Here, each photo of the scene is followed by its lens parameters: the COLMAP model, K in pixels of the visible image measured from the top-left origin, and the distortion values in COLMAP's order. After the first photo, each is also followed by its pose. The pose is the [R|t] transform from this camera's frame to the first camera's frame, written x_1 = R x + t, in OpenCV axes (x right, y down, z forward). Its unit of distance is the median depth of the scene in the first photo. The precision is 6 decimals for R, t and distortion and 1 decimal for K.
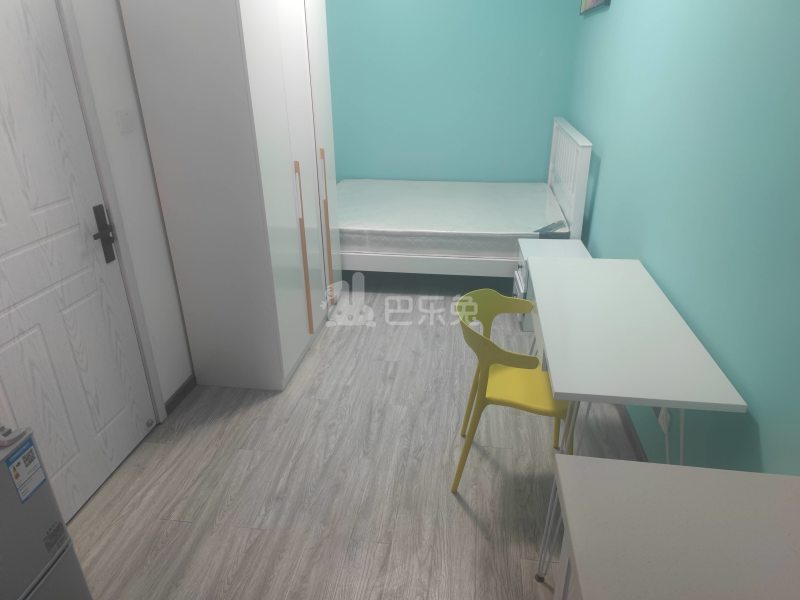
lens RADIAL K [[536.6, 0, 404.8], [0, 536.6, 301.0], [0, 0, 1]] dist [0.073335, -0.055306]
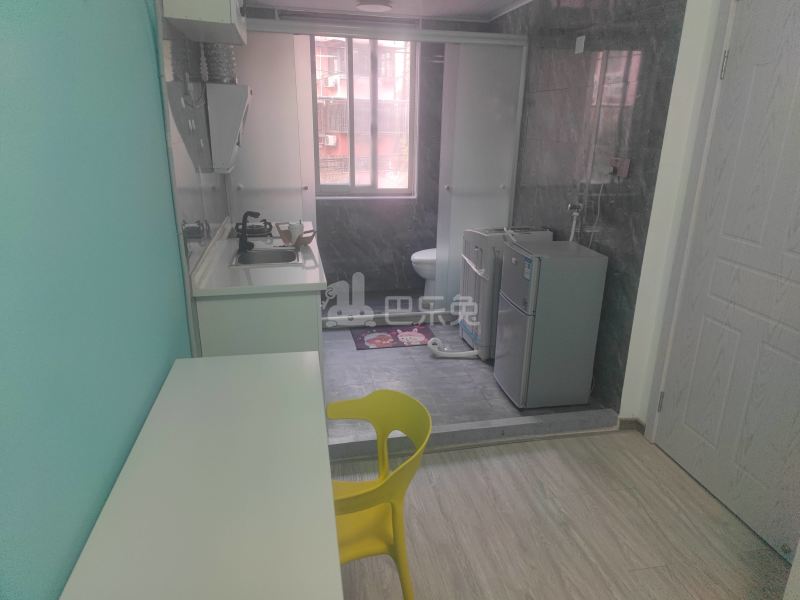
lens RADIAL K [[536.6, 0, 404.8], [0, 536.6, 301.0], [0, 0, 1]] dist [0.073335, -0.055306]
pose [[-0.945356, 0.092157, -0.312744, 0.278960], [-0.145087, 0.740104, 0.656655, -0.483608], [0.291978, 0.666148, -0.686291, 1.099823]]
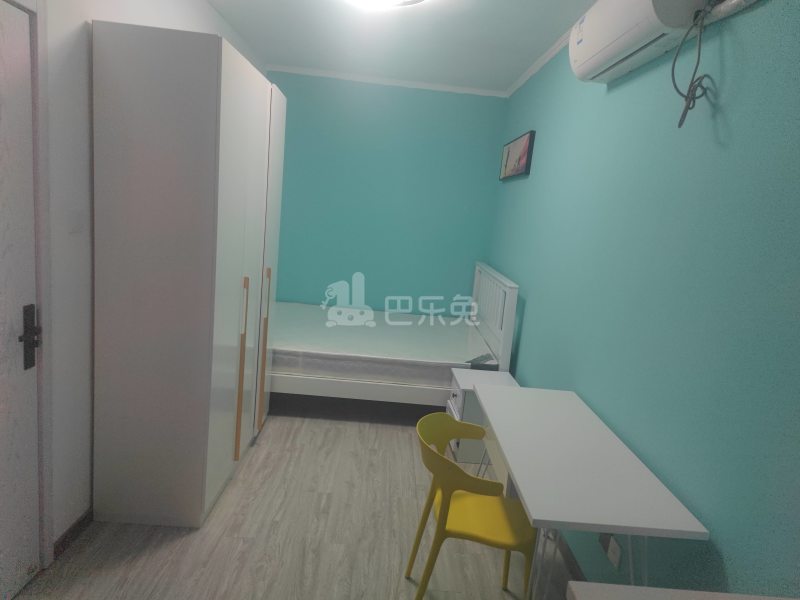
lens RADIAL K [[536.6, 0, 404.8], [0, 536.6, 301.0], [0, 0, 1]] dist [0.073335, -0.055306]
pose [[0.980453, 0.074352, 0.182163, -0.090266], [-0.027537, 0.968592, -0.247127, 0.020568], [-0.194816, 0.237281, 0.951706, 0.008421]]
